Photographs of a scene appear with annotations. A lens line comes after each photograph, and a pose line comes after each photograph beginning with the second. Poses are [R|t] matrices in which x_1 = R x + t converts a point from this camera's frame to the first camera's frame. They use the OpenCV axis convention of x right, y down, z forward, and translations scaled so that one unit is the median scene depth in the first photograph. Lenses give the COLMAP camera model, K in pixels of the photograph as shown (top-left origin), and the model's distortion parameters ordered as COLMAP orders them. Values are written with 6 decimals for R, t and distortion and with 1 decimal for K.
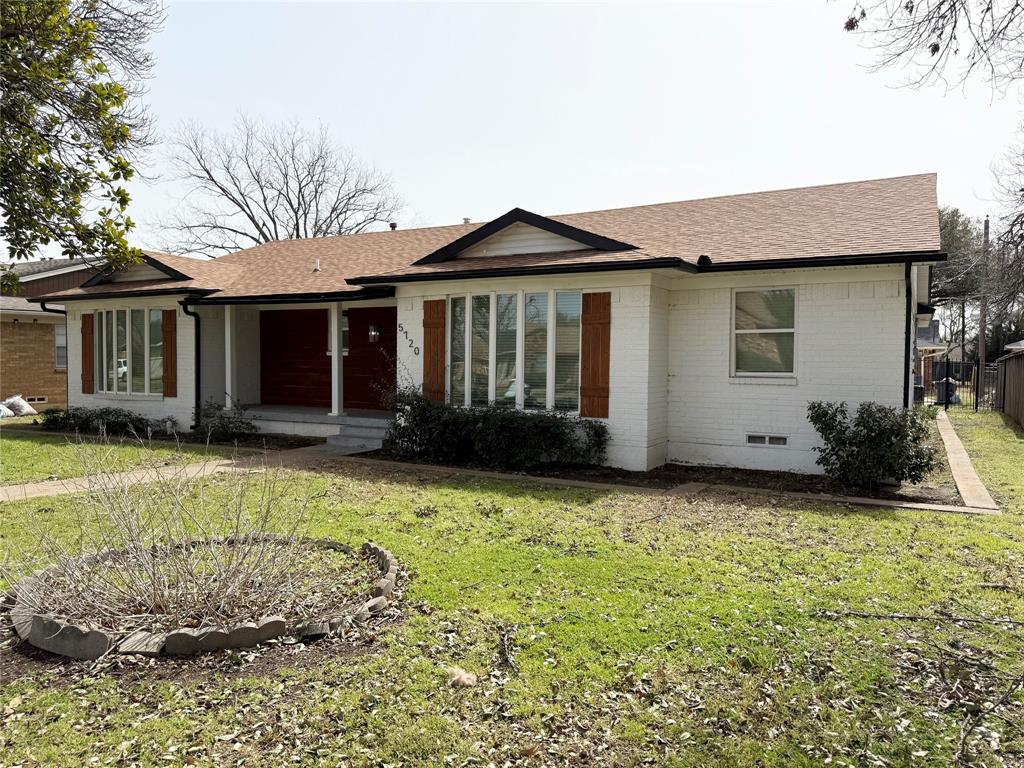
lens RADIAL K [[720.5, 0, 507.3], [0, 720.5, 384.6], [0, 0, 1]] dist [0.035458, -0.025021]
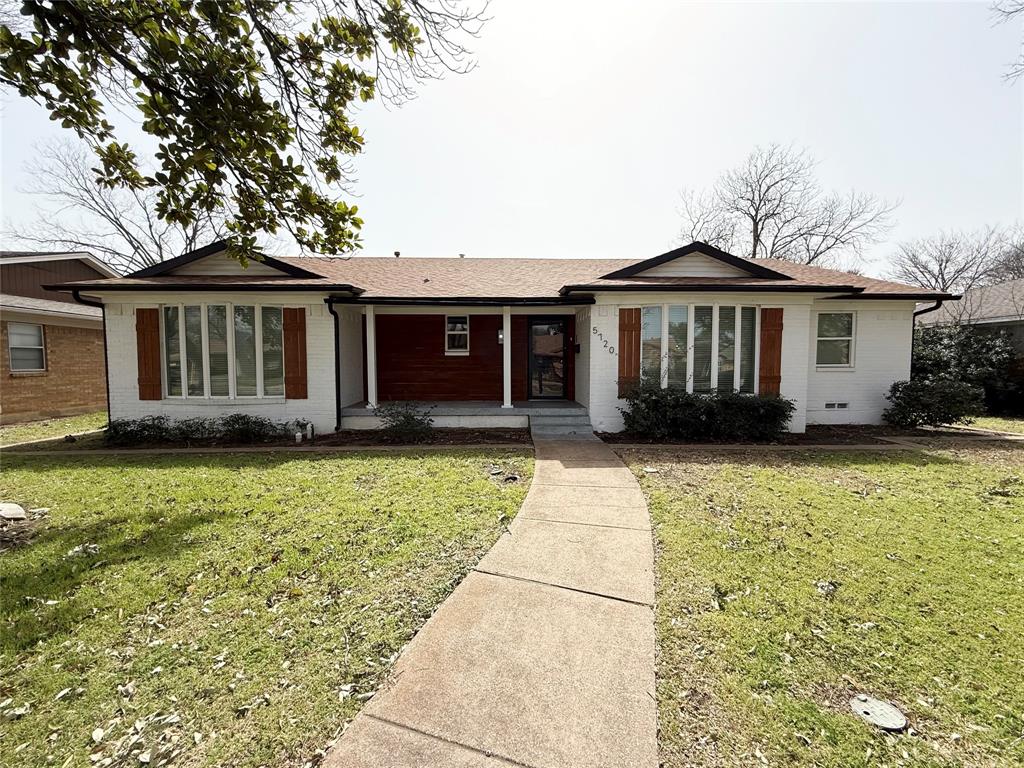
lens RADIAL K [[407.5, 0, 514.3], [0, 407.5, 383.0], [0, 0, 1]] dist [0.001991, -0.000257]
pose [[0.863285, -0.034002, 0.503570, -0.601879], [0.025026, 0.999385, 0.024578, -0.012396], [-0.504096, -0.008616, 0.863604, 0.483770]]
